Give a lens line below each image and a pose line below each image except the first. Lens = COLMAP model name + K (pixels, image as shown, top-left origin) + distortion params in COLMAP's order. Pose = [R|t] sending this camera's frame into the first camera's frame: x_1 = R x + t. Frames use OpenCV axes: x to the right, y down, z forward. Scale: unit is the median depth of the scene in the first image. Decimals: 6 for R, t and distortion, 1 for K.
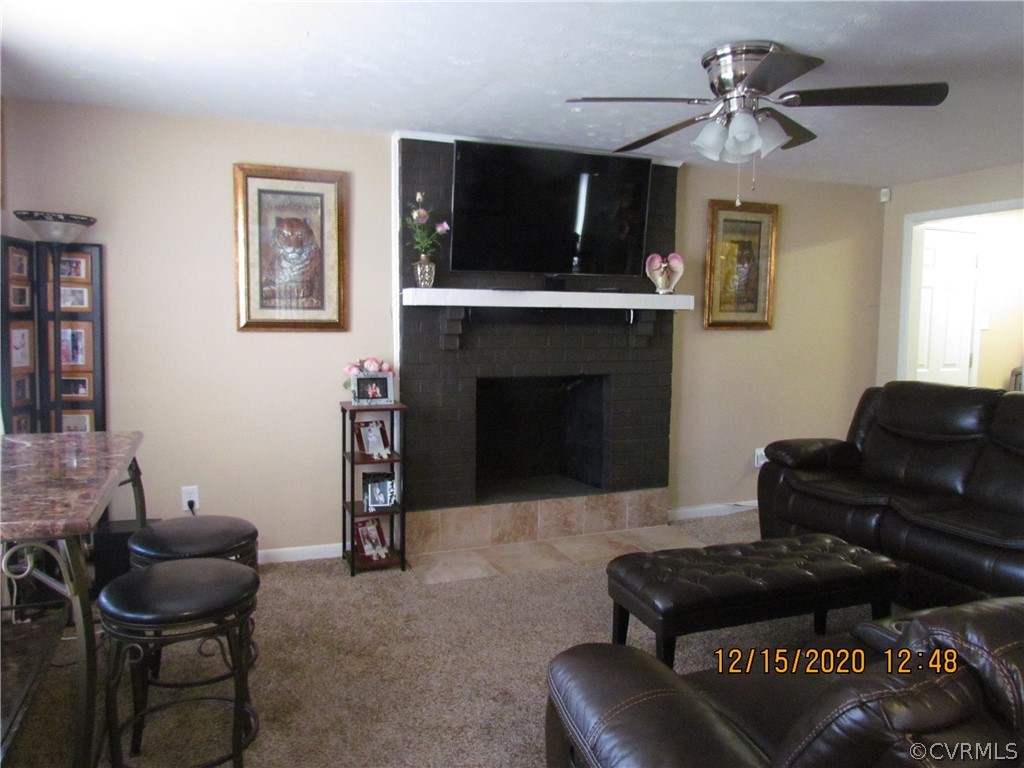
lens RADIAL K [[737.3, 0, 512.0], [0, 737.3, 384.0], [0, 0, 1]] dist [-0.023997, 0.001753]
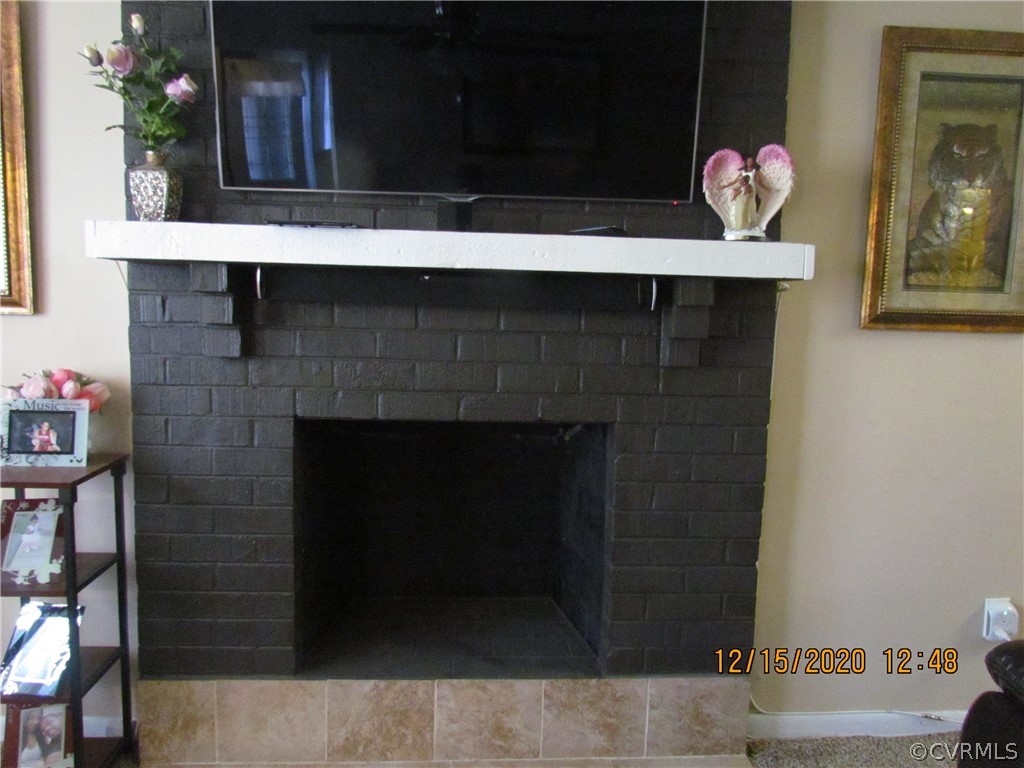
lens RADIAL K [[737.3, 0, 512.0], [0, 737.3, 384.0], [0, 0, 1]] dist [-0.023997, 0.001753]
pose [[0.947653, 0.047724, -0.315715, 0.219135], [-0.045288, 0.998861, 0.015054, -0.040928], [0.316073, 0.000032, 0.948735, 0.557740]]
